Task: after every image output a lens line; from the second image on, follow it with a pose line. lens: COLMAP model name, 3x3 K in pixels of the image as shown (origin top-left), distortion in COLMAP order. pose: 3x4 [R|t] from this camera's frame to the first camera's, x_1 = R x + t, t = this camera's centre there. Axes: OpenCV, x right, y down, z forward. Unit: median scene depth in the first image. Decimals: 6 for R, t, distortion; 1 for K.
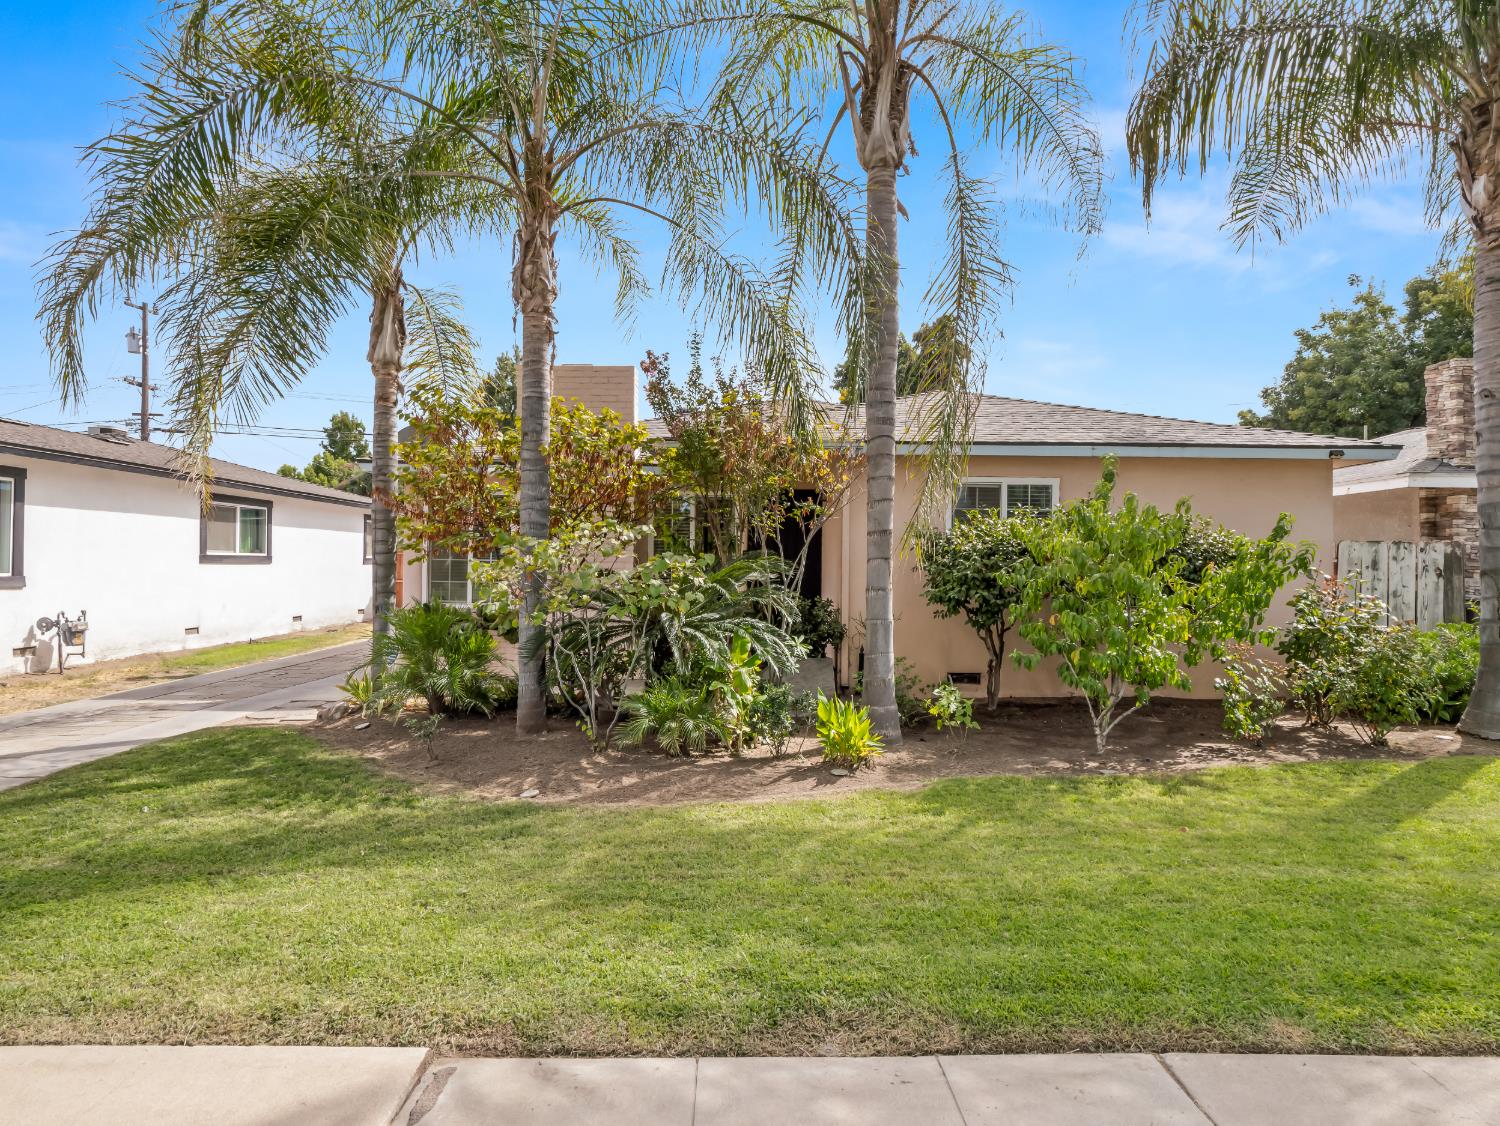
lens RADIAL K [[850.7, 0, 750.0], [0, 850.7, 563.0], [0, 0, 1]] dist [0.000045, -0.000160]
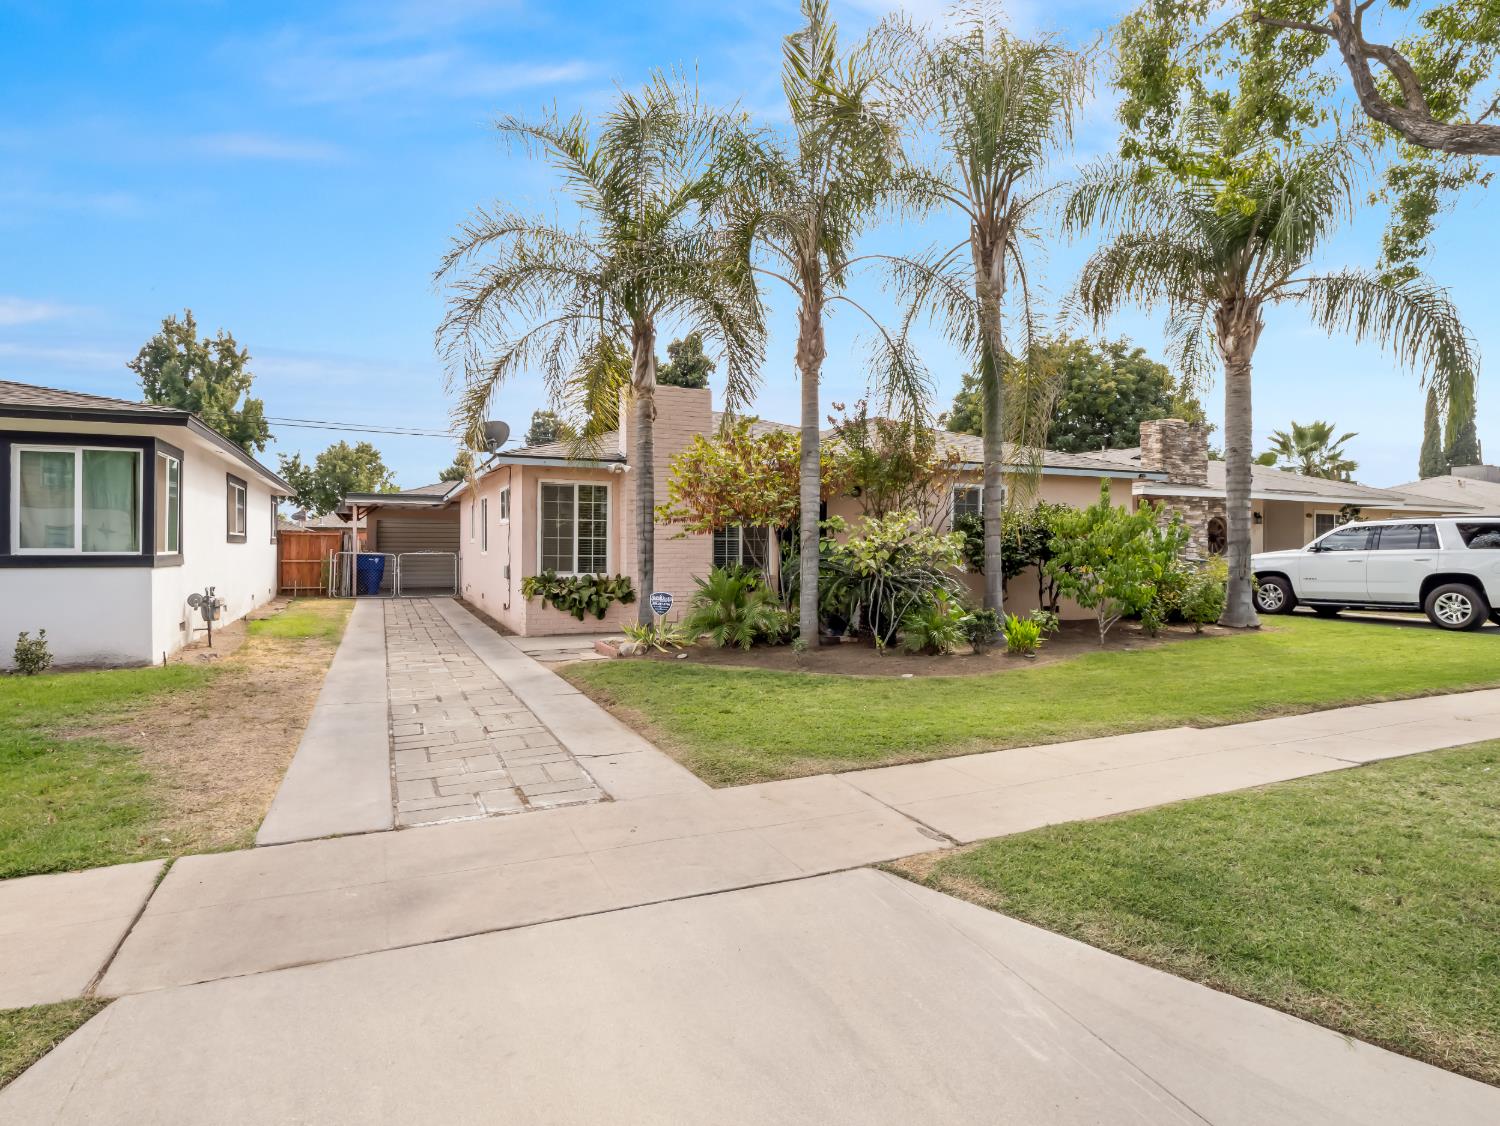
lens RADIAL K [[801.2, 0, 712.1], [0, 801.2, 557.4], [0, 0, 1]] dist [-0.002706, -0.001012]
pose [[0.924289, -0.011523, 0.381519, -0.804996], [0.005063, 0.999826, 0.017931, 0.006137], [-0.381659, -0.014642, 0.924187, -0.201340]]
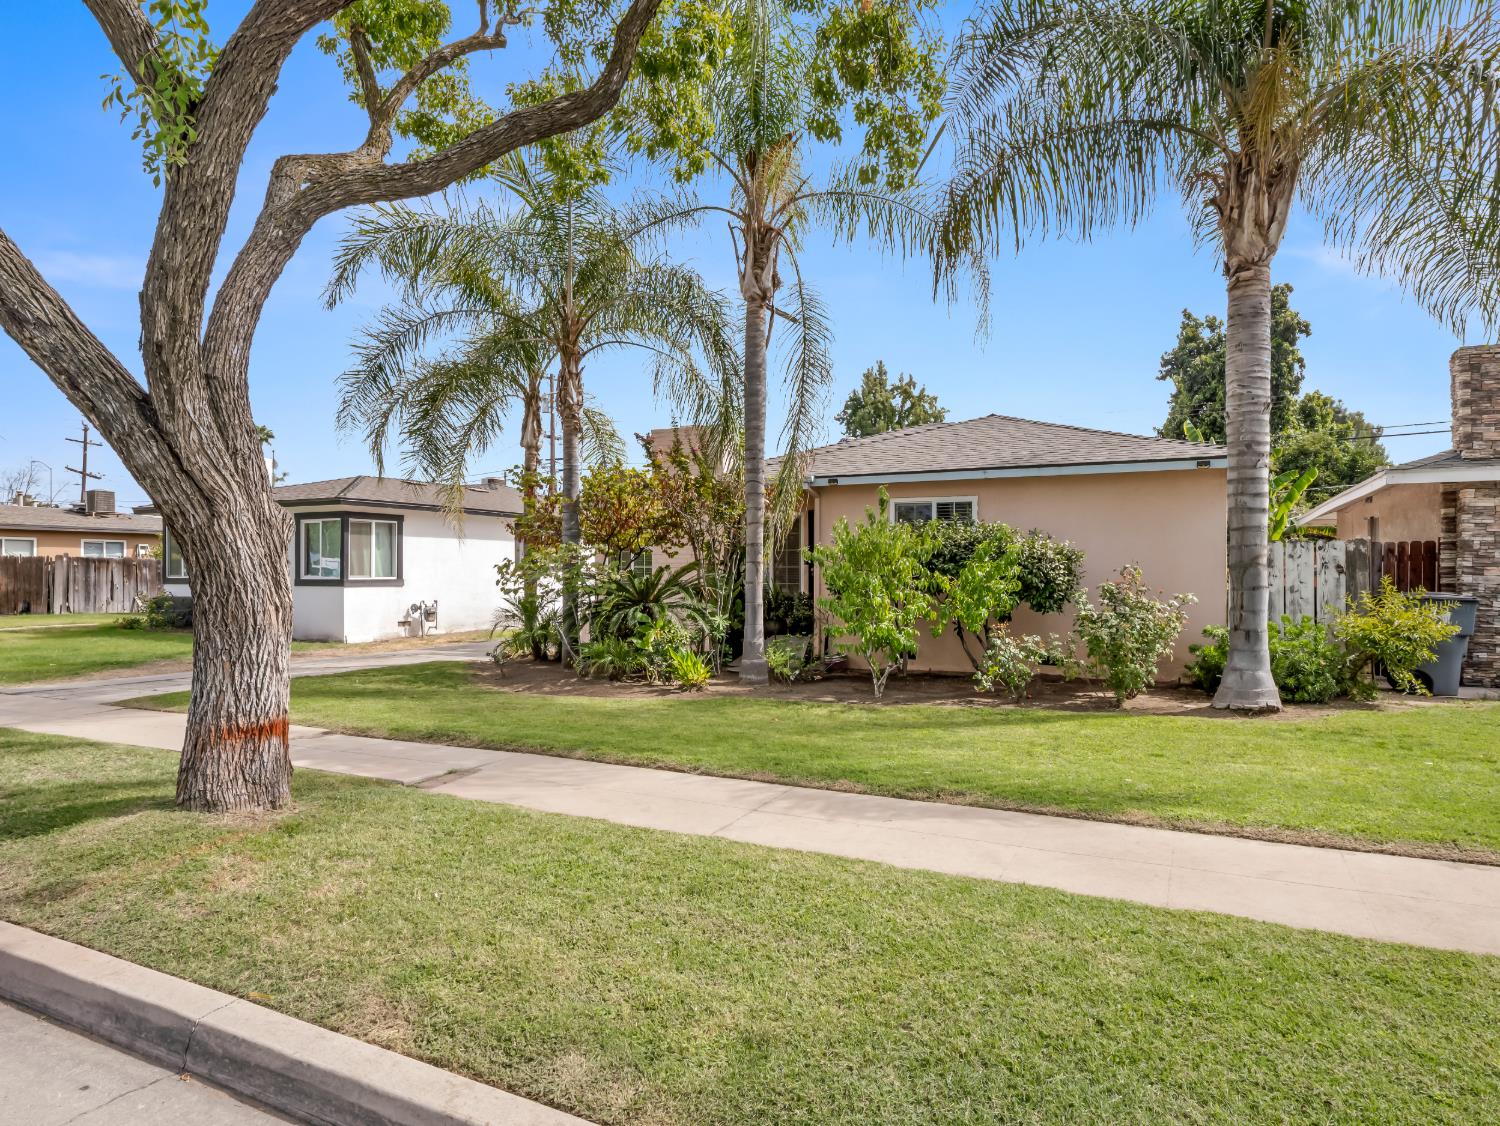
lens RADIAL K [[893.1, 0, 753.1], [0, 893.1, 571.4], [0, 0, 1]] dist [0.000037, -0.000794]
pose [[0.890906, -0.007796, -0.454121, 0.730749], [0.007637, 0.999968, -0.002183, 0.011992], [0.454124, -0.001523, 0.890937, -0.338591]]
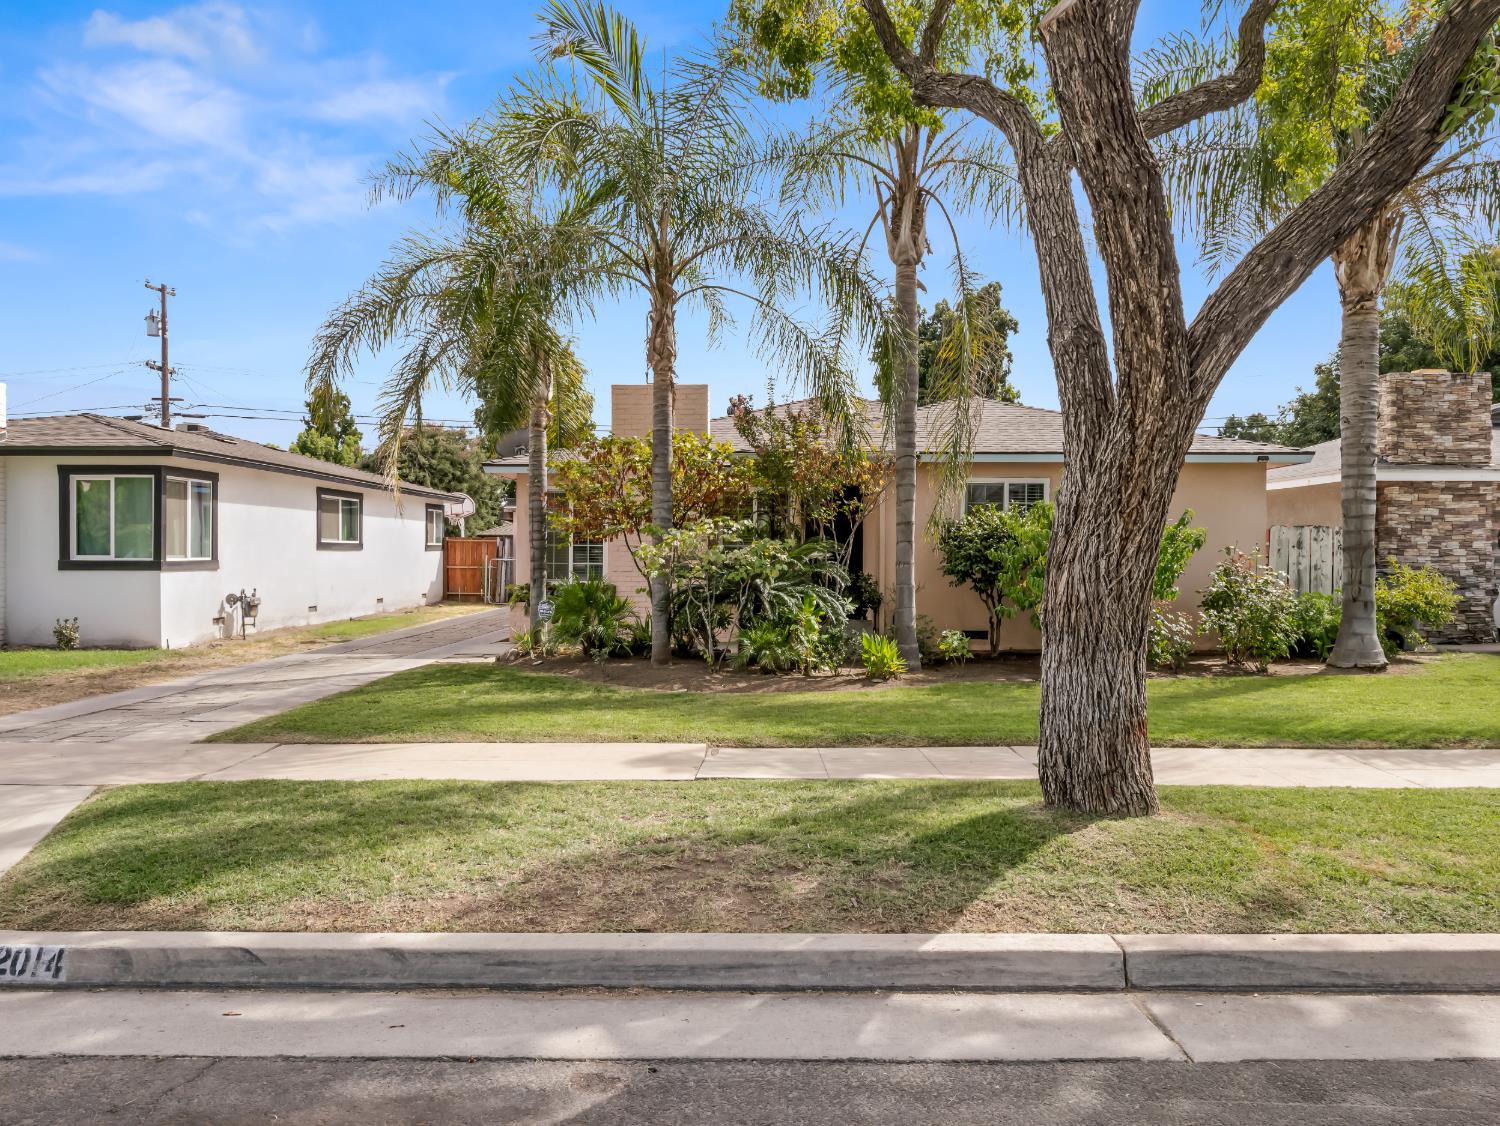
lens RADIAL K [[1011.2, 0, 750.0], [0, 1011.2, 563.0], [0, 0, 1]] dist [0.003246, 0.004088]
pose [[0.999714, -0.005222, -0.023339, -0.057136], [0.005533, 0.999897, 0.013268, 0.005486], [0.023267, -0.013393, 0.999640, -0.586156]]
